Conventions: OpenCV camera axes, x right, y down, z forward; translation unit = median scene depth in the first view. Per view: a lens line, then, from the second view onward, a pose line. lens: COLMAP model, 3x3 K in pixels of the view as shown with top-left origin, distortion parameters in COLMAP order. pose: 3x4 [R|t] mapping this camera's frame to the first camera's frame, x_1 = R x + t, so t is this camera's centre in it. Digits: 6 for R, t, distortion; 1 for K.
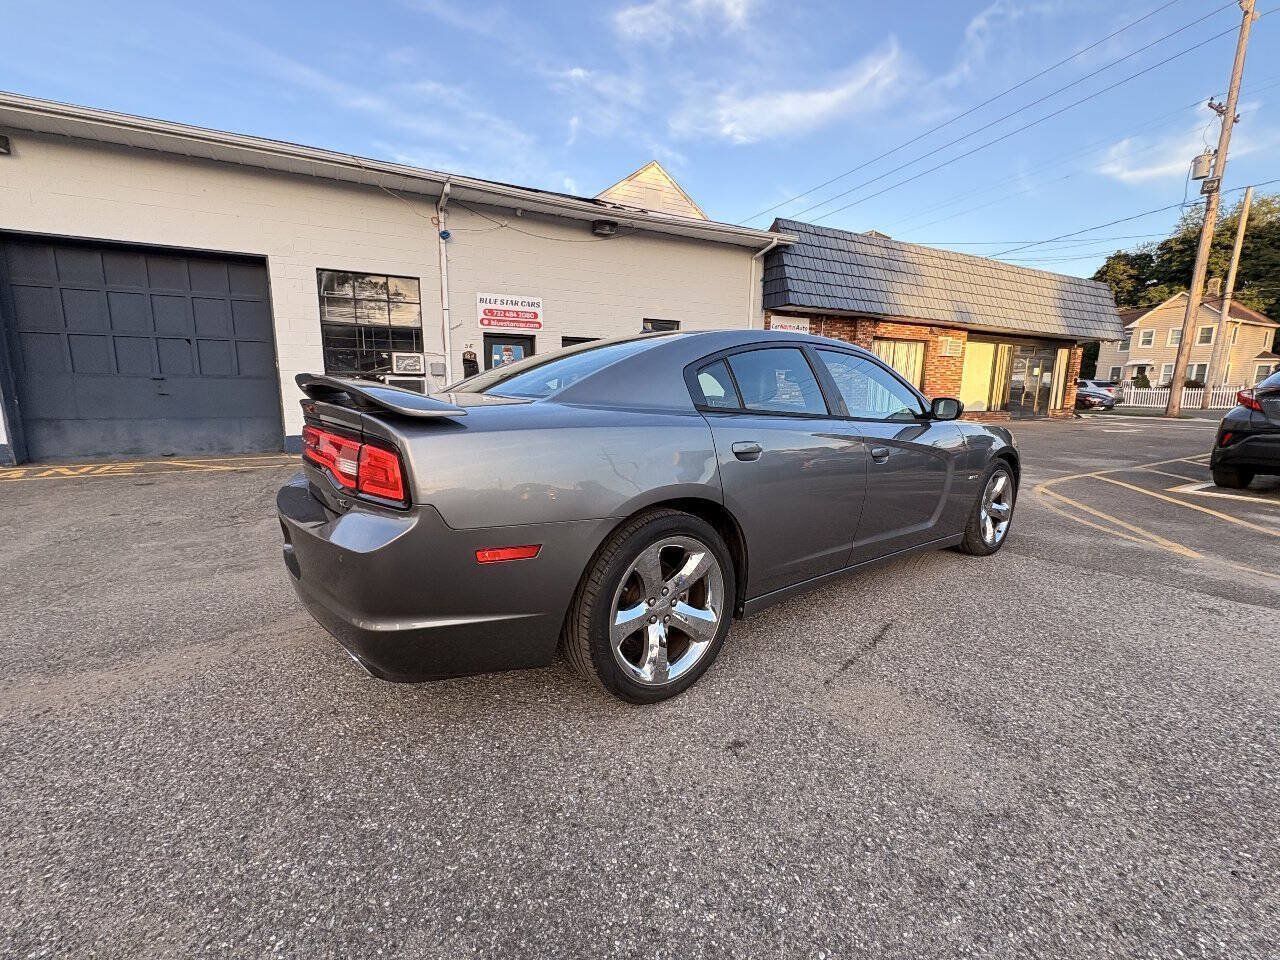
lens RADIAL K [[550.7, 0, 643.1], [0, 550.7, 482.9], [0, 0, 1]] dist [0.001722, -0.000300]
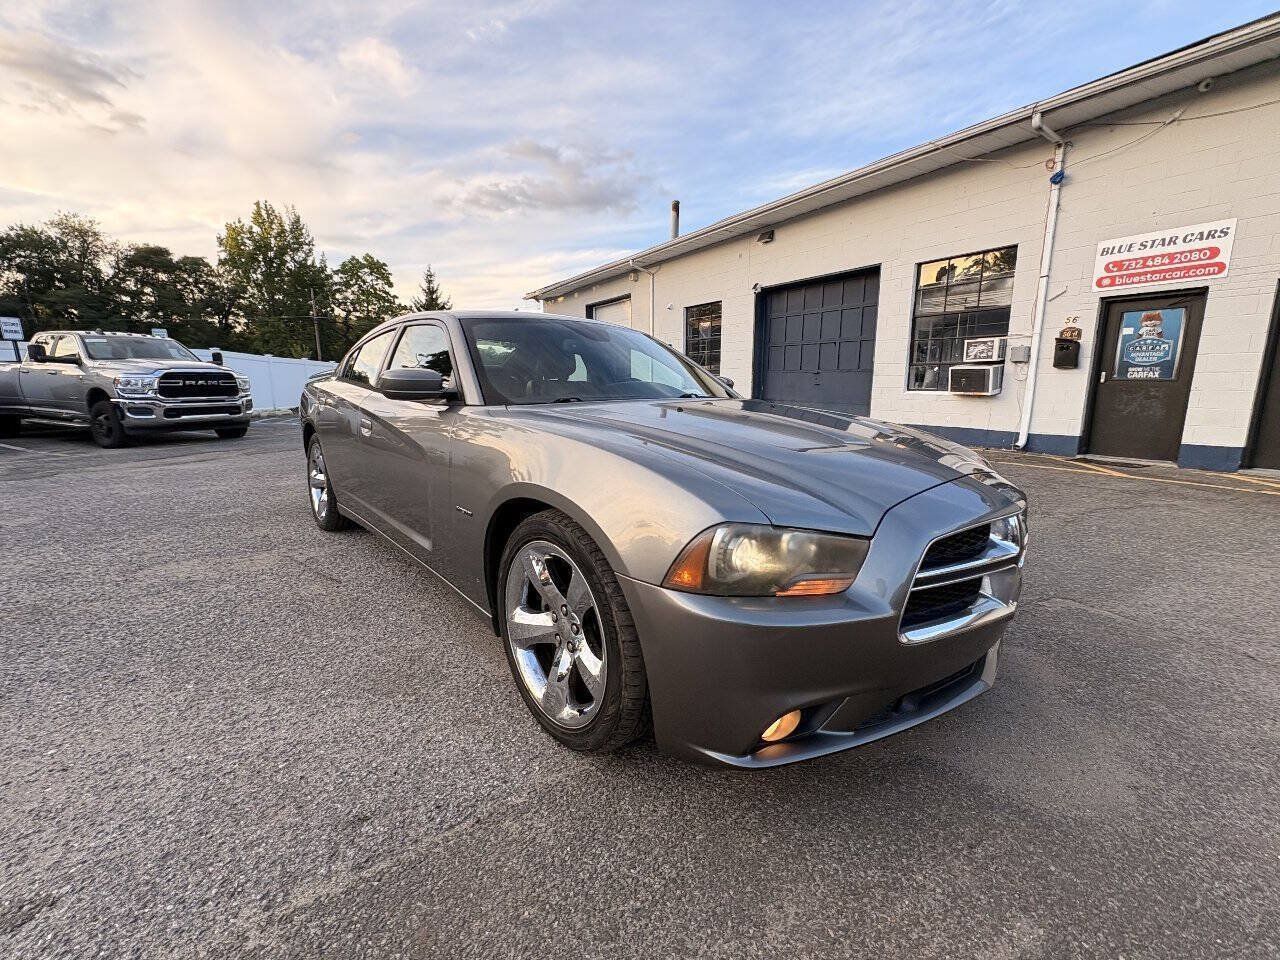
lens RADIAL K [[550.9, 0, 638.5], [0, 550.9, 483.7], [0, 0, 1]] dist [0.000554, -0.000196]
pose [[0.050243, 0.172401, -0.983745, 0.591700], [-0.172739, 0.971644, 0.161458, -0.078143], [0.983685, 0.161819, 0.078599, 0.579377]]
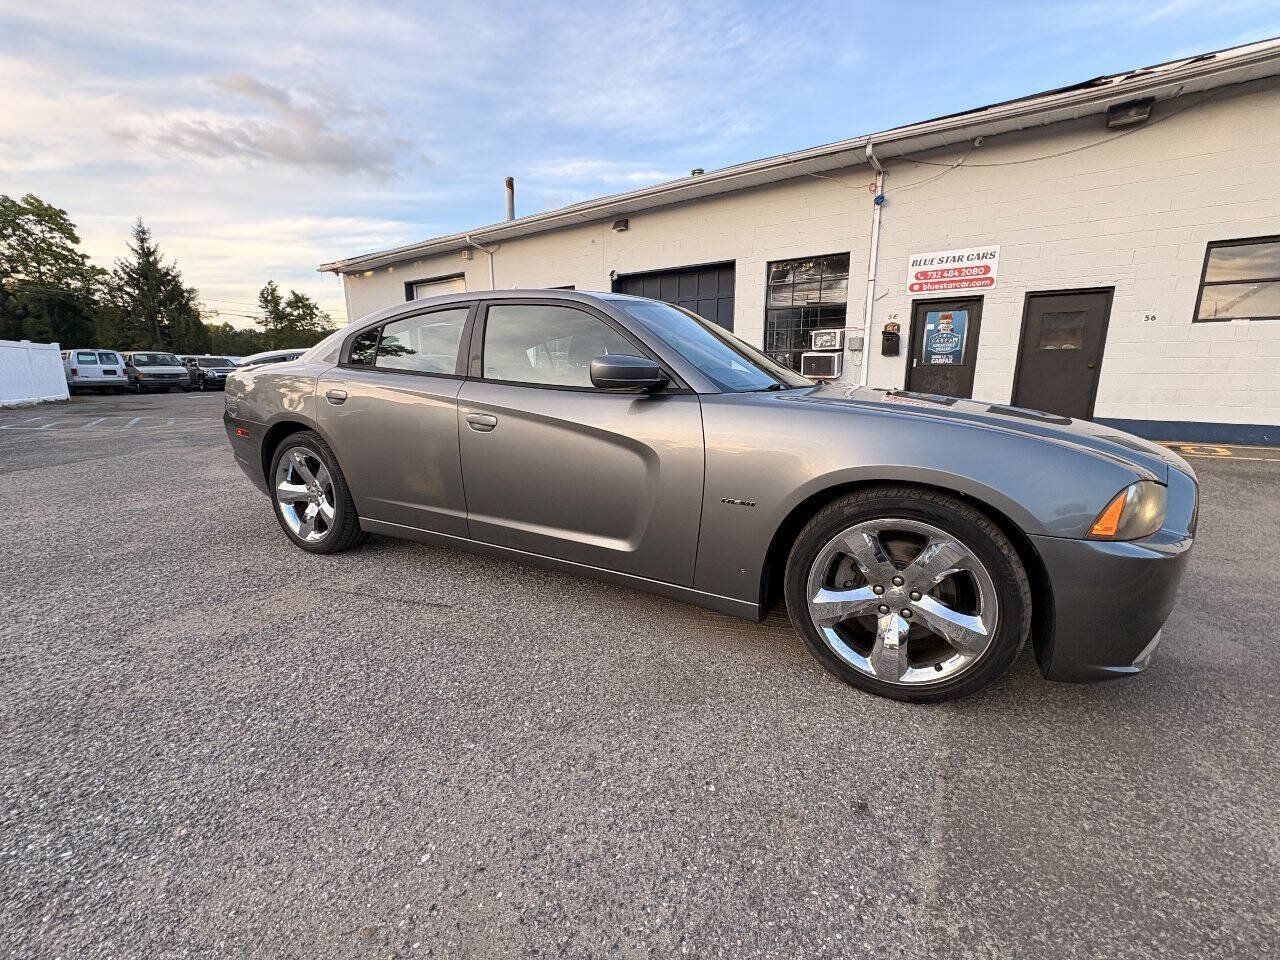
lens RADIAL K [[550.7, 0, 643.1], [0, 550.7, 482.9], [0, 0, 1]] dist [0.001722, -0.000300]
pose [[0.418164, 0.176613, -0.891037, 0.535014], [-0.151137, 0.980771, 0.123471, -0.039060], [0.895710, 0.083037, 0.436816, 0.353414]]
